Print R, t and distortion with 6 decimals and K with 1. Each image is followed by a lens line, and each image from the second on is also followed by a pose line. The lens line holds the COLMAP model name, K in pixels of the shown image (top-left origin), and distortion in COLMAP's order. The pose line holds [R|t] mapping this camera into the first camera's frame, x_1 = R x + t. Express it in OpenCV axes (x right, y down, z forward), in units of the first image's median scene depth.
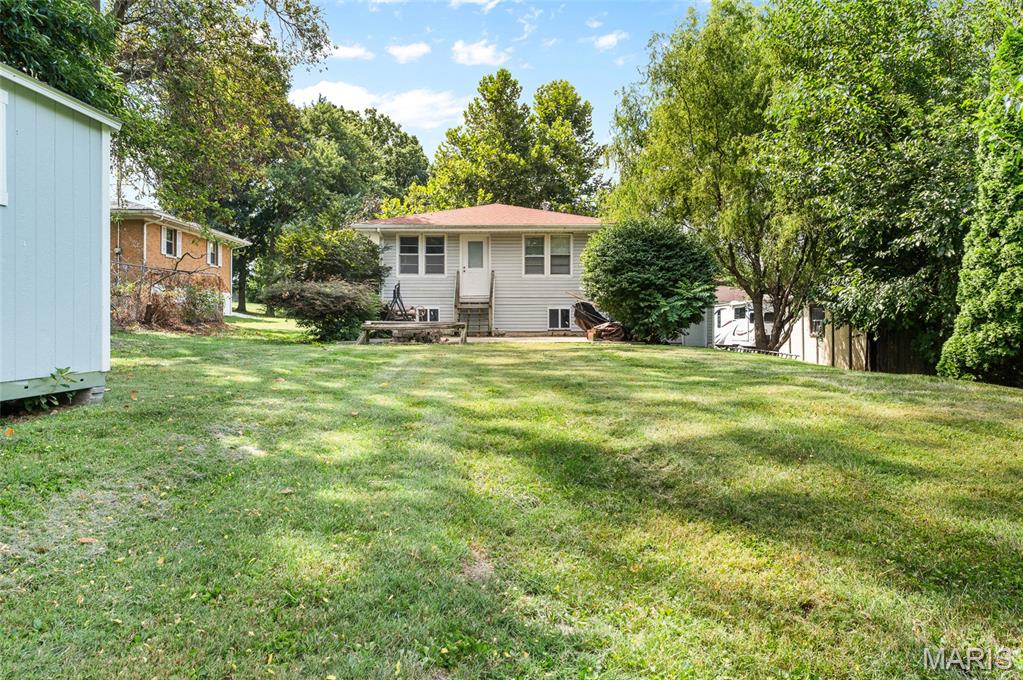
lens RADIAL K [[709.3, 0, 510.1], [0, 709.3, 338.6], [0, 0, 1]] dist [-0.004772, -0.000324]
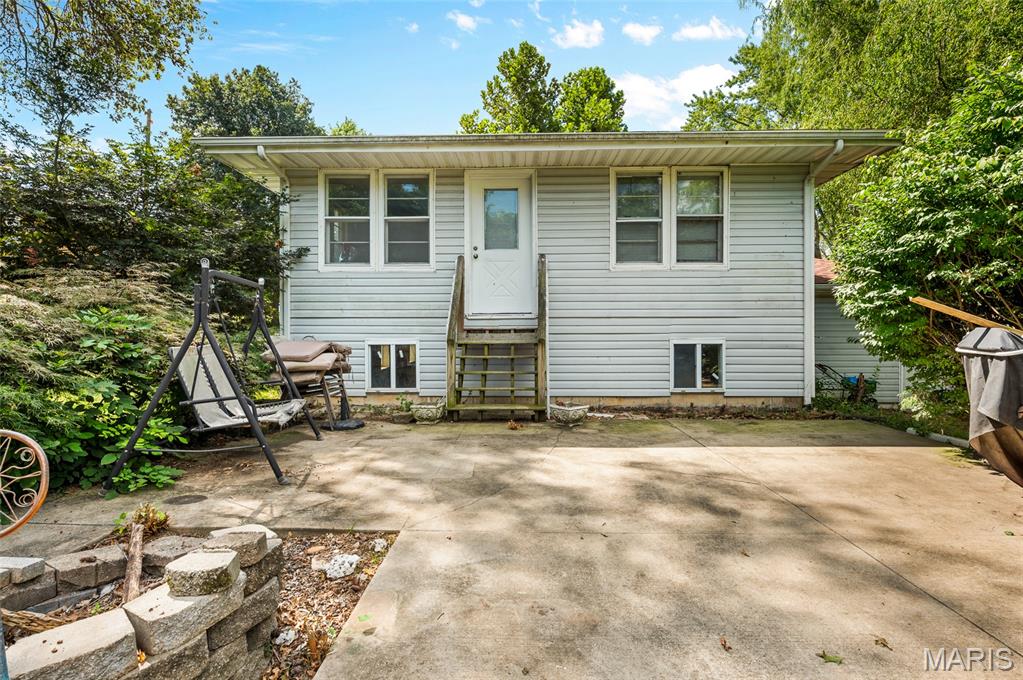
lens RADIAL K [[529.0, 0, 513.4], [0, 529.0, 340.9], [0, 0, 1]] dist [0.002285, 0.000105]
pose [[0.999940, -0.002518, -0.010643, -0.038147], [0.002504, 0.999996, -0.001355, -0.042911], [0.010647, 0.001328, 0.999942, 0.677883]]
